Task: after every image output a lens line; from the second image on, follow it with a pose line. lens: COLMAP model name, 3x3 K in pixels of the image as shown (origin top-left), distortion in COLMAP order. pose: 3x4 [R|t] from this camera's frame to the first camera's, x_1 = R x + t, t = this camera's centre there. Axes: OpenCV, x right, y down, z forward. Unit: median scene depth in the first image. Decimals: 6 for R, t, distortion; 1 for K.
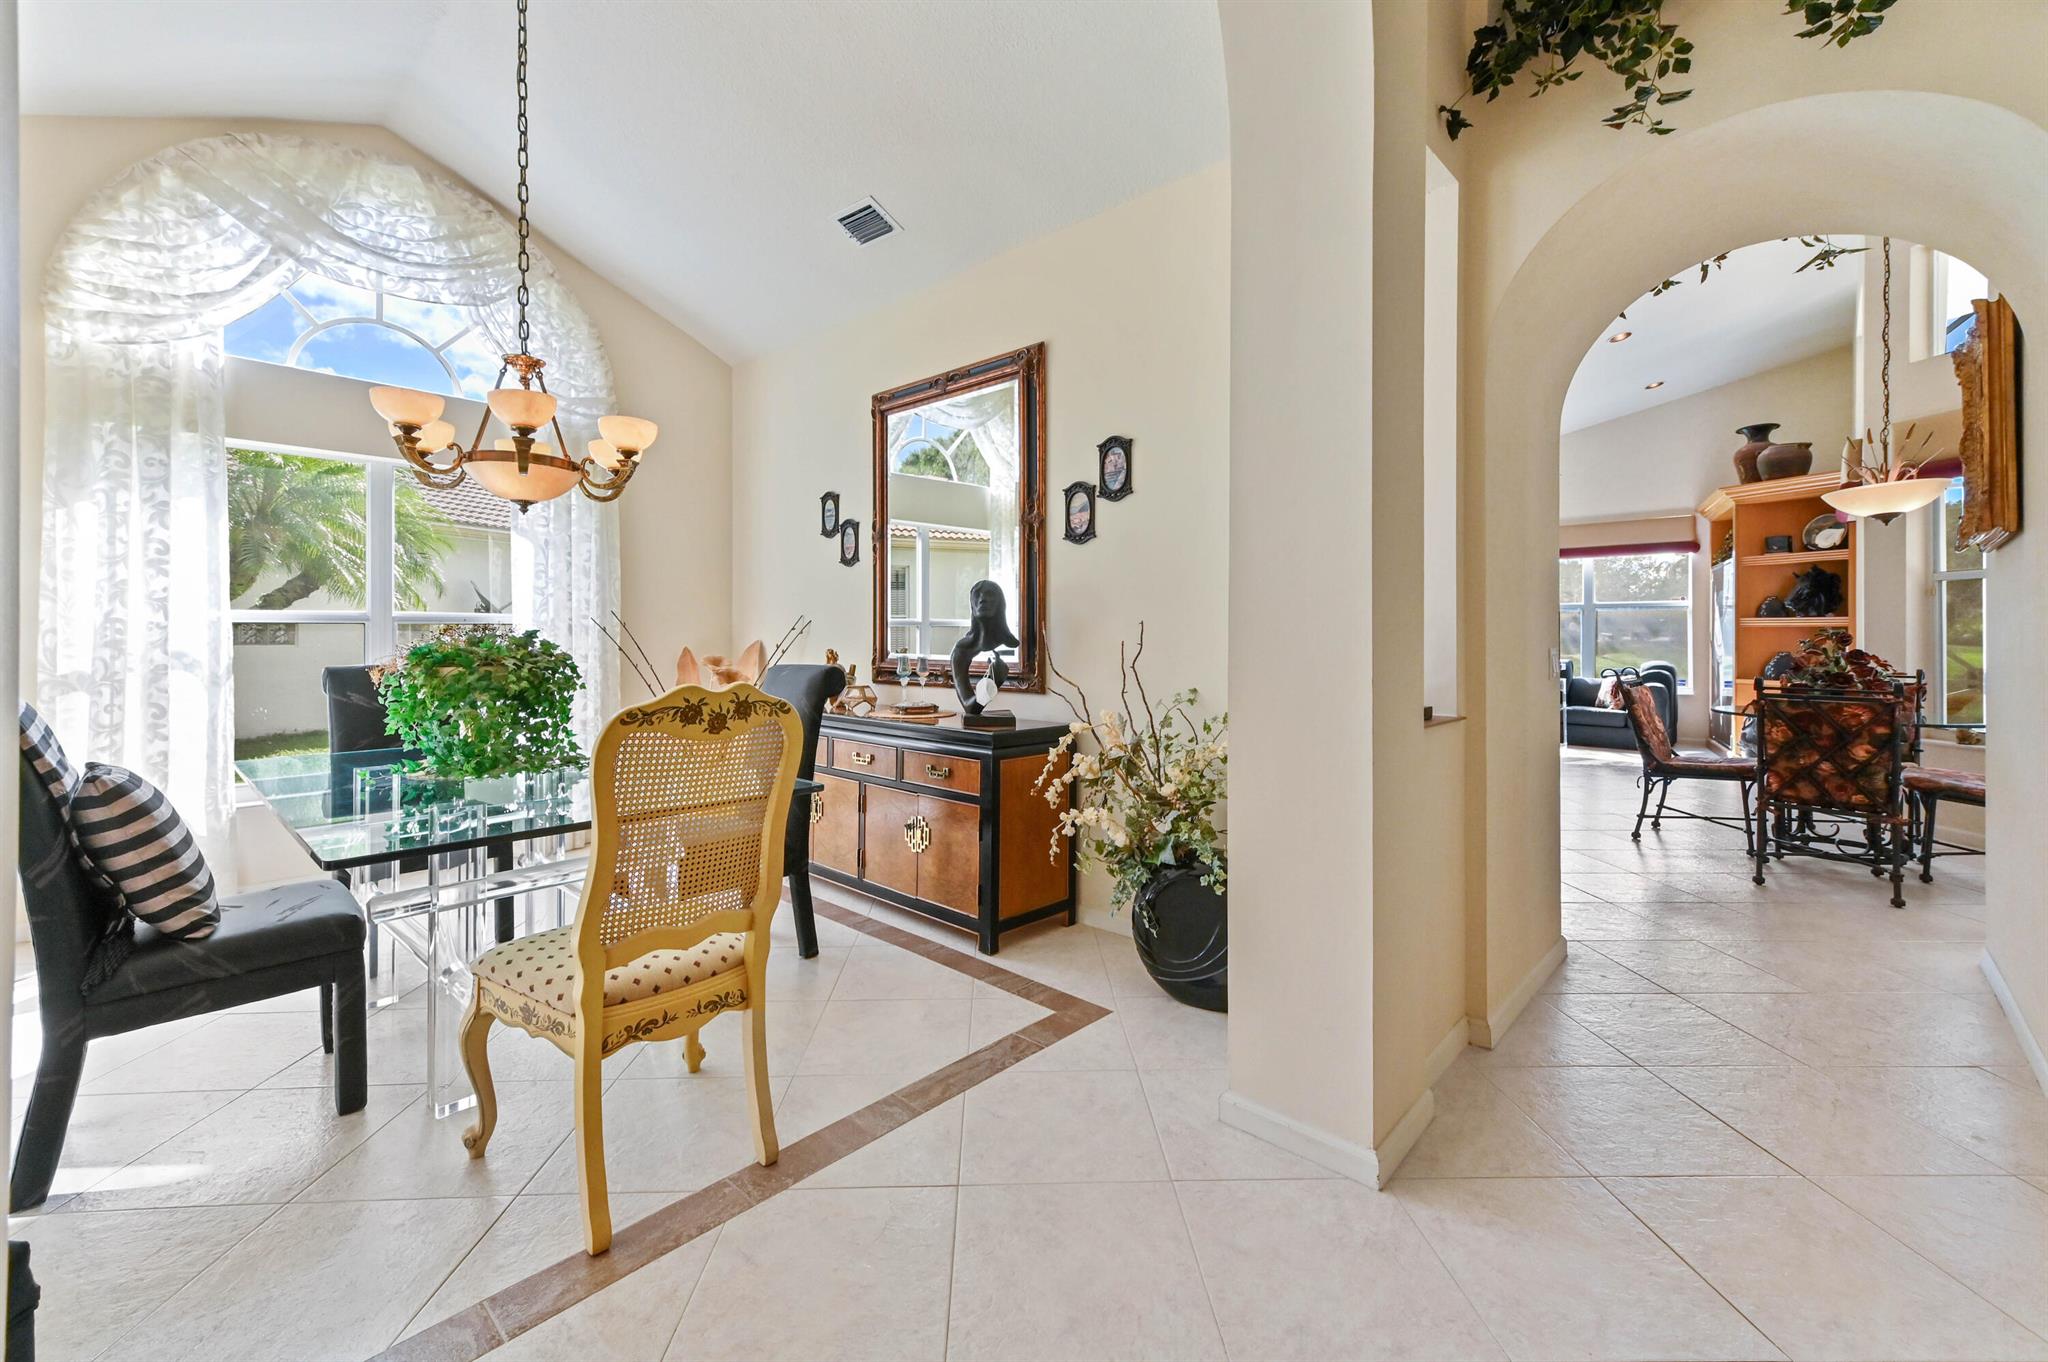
lens RADIAL K [[852.5, 0, 1033.0], [0, 852.5, 627.6], [0, 0, 1]] dist [0.013299, 0.000691]
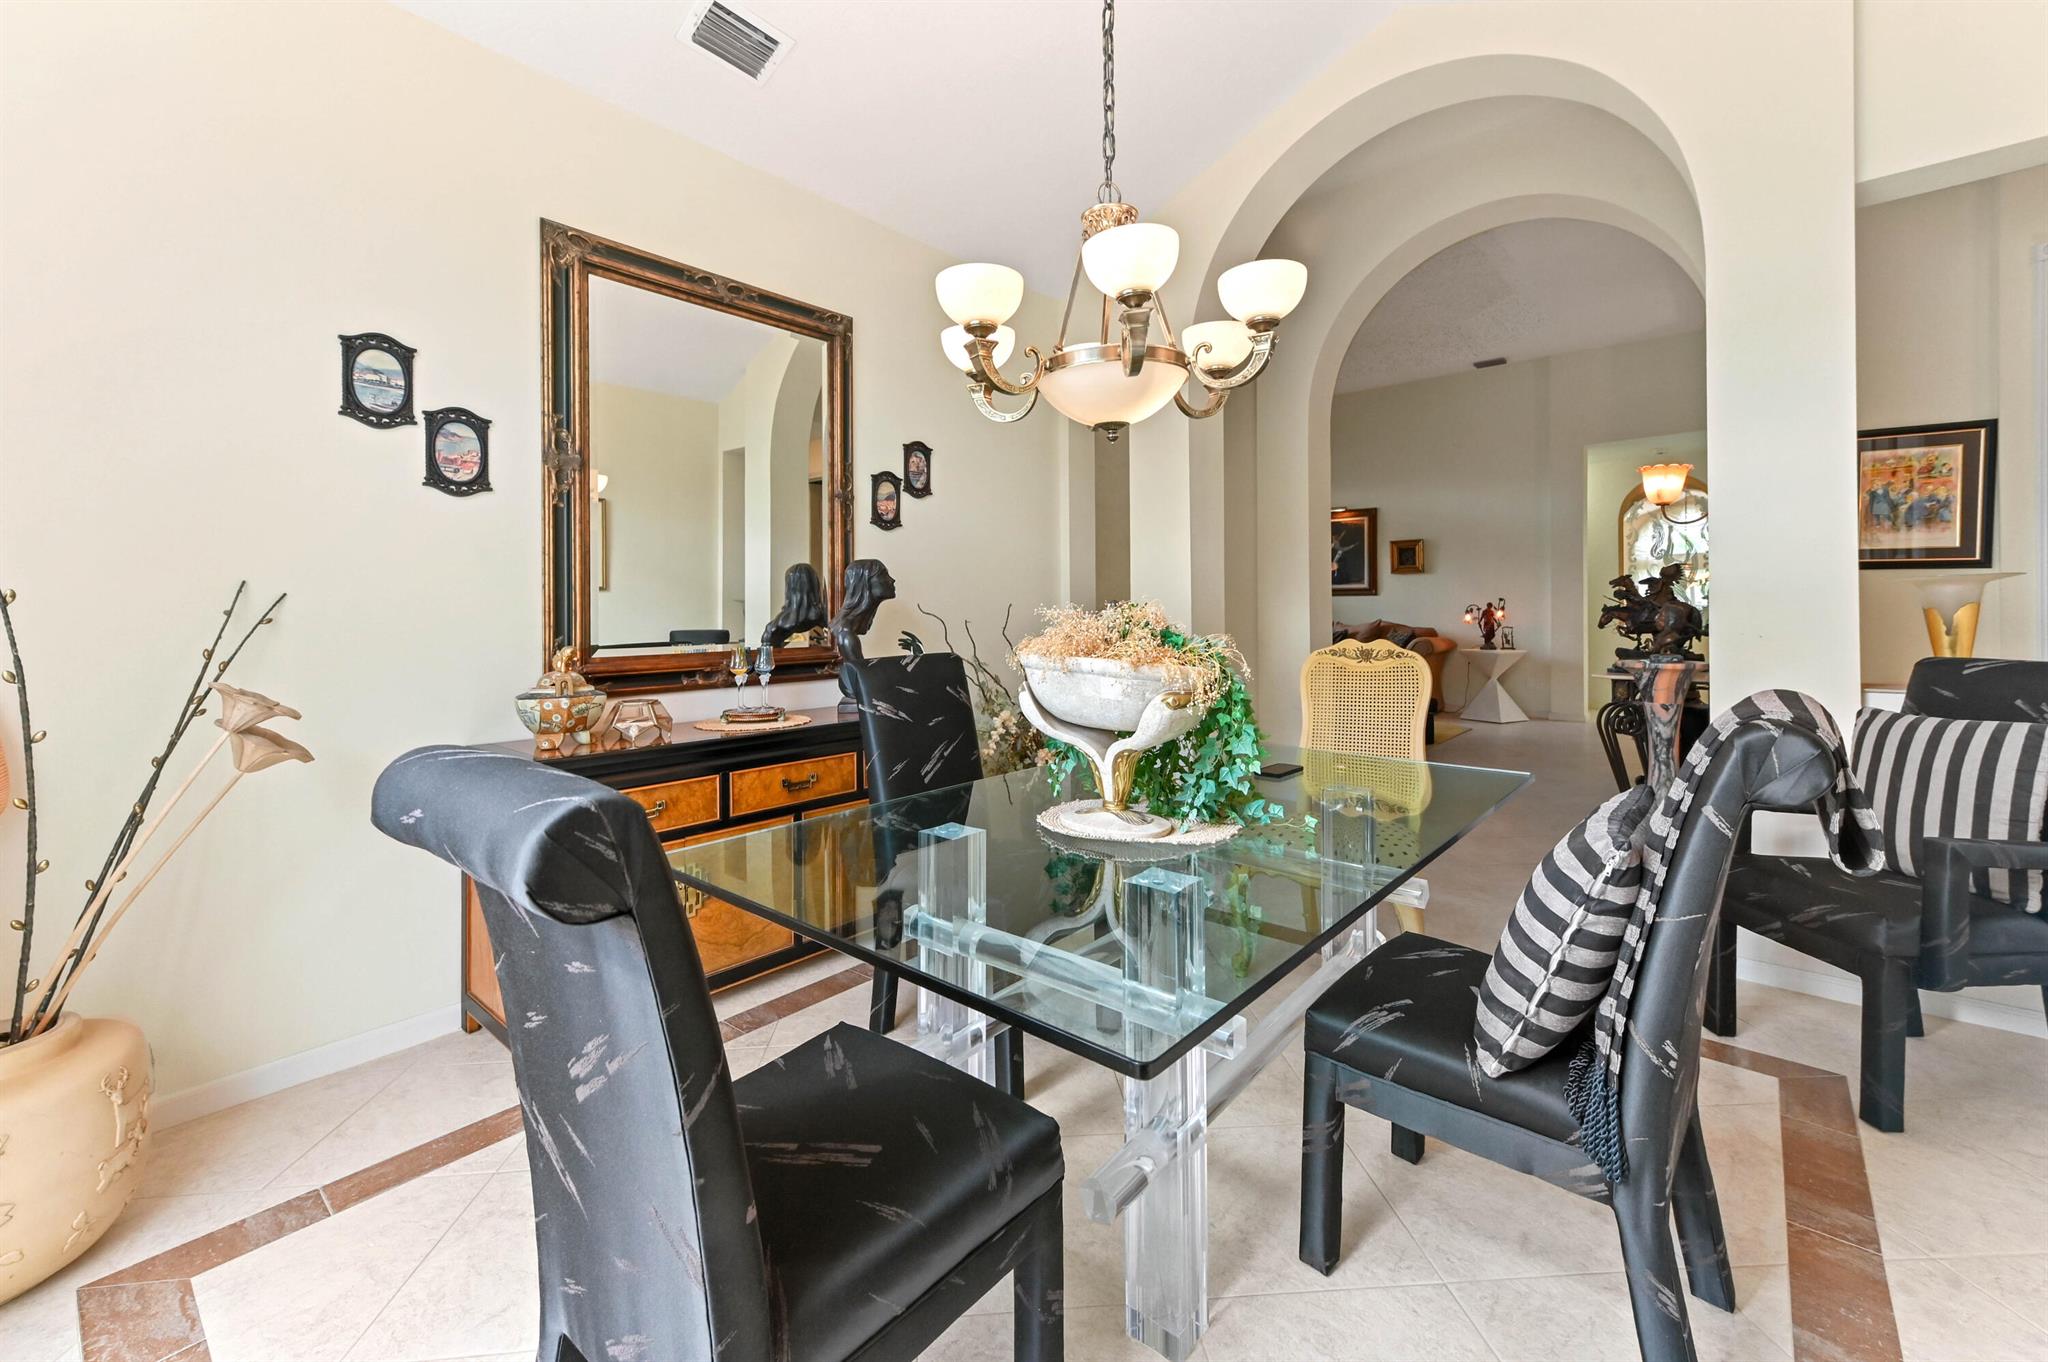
lens RADIAL K [[840.4, 0, 1024.5], [0, 840.4, 613.1], [0, 0, 1]] dist [0.013588, -0.000124]
pose [[-0.027603, -0.003914, 0.999611, -0.989942], [-0.000403, 0.999992, 0.003905, 0.000863], [-0.999619, -0.000295, -0.027605, 0.852645]]
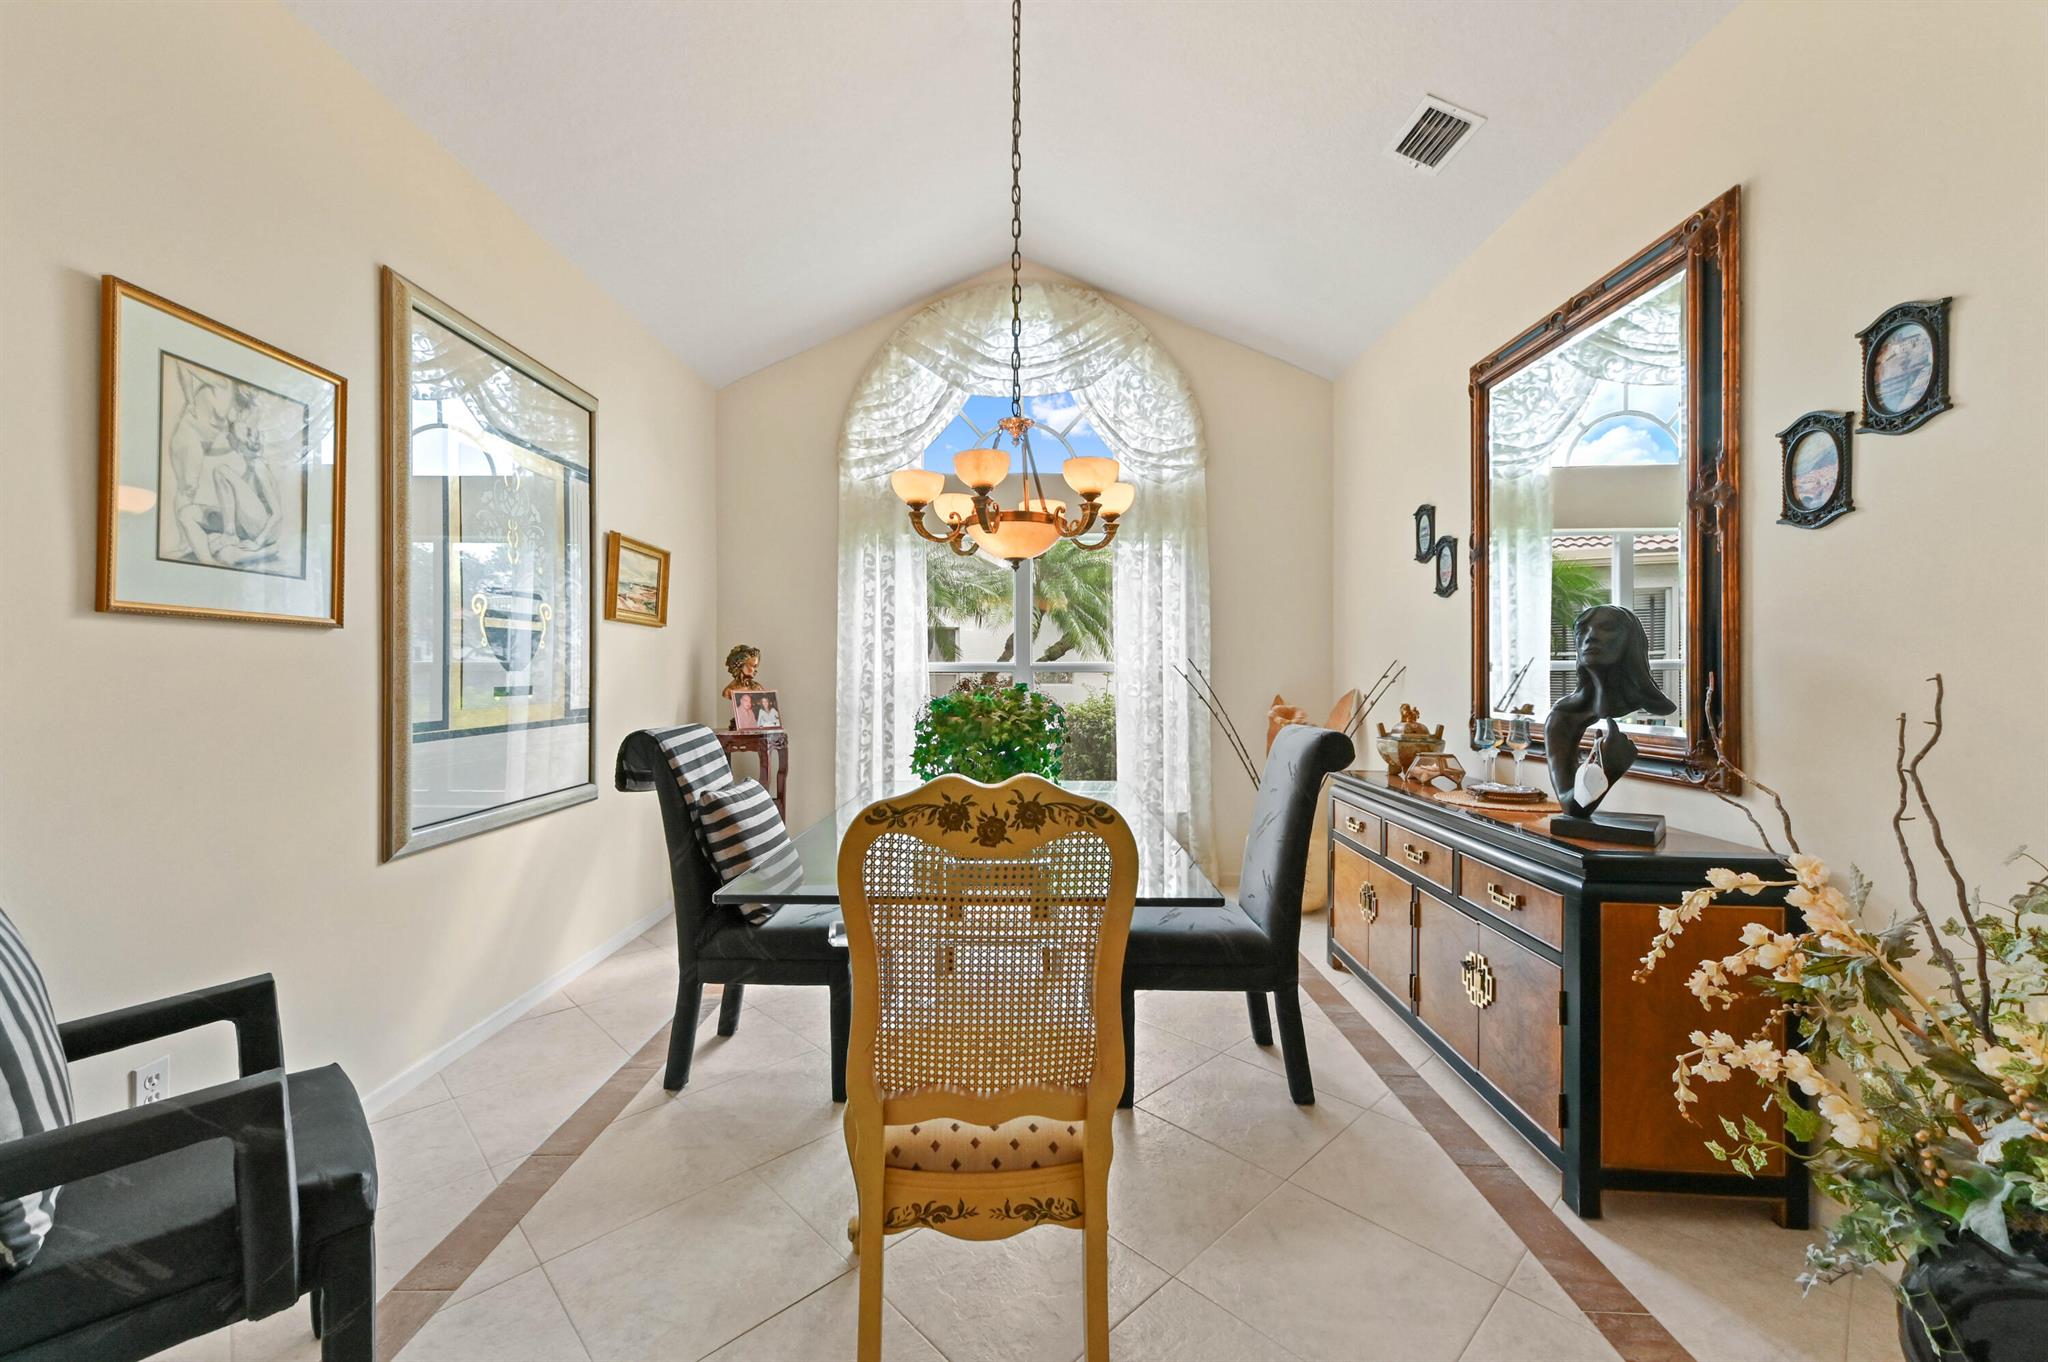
lens RADIAL K [[827.5, 0, 998.7], [0, 827.5, 669.4], [0, 0, 1]] dist [0.013620, -0.000311]
pose [[0.653403, -0.003133, -0.757003, 0.117770], [0.005777, 0.999983, 0.000847, -0.011613], [0.756988, -0.004927, 0.653410, 0.258290]]
